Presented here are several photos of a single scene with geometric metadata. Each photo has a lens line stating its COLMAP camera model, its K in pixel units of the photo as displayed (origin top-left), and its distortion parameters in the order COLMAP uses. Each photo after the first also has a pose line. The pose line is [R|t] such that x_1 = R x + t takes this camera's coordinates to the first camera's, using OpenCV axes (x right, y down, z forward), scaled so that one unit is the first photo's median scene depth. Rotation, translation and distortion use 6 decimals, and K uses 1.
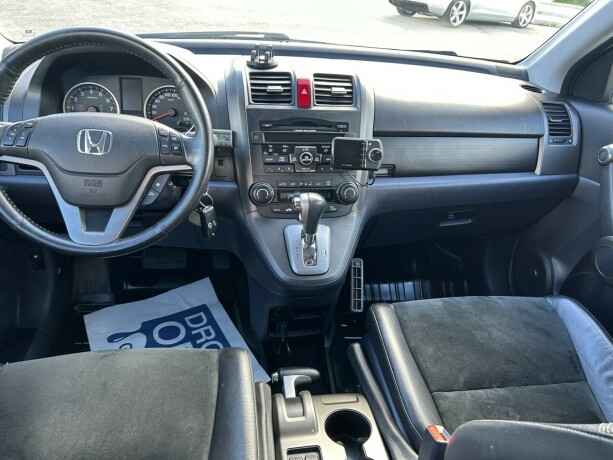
lens RADIAL K [[476.0, 0, 327.3], [0, 476.0, 243.6], [0, 0, 1]] dist [0.025520, -0.059751]
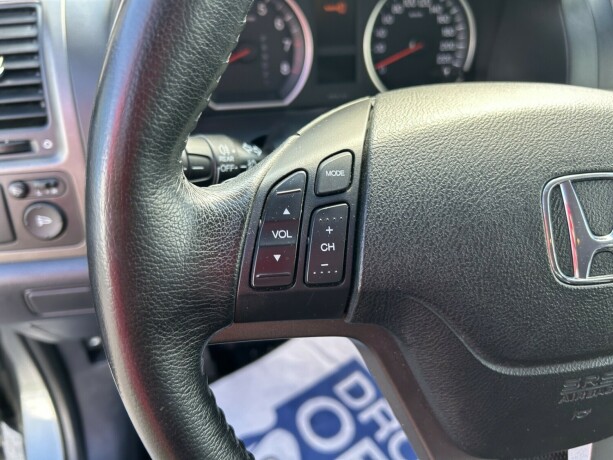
lens RADIAL K [[476.0, 0, 300.7], [0, 476.0, 236.0], [0, 0, 1]] dist [0.025520, -0.059751]
pose [[0.994625, -0.081942, 0.063301, -0.502604], [0.069850, 0.982266, 0.173994, -0.200824], [-0.076436, -0.168637, 0.982710, 0.593001]]
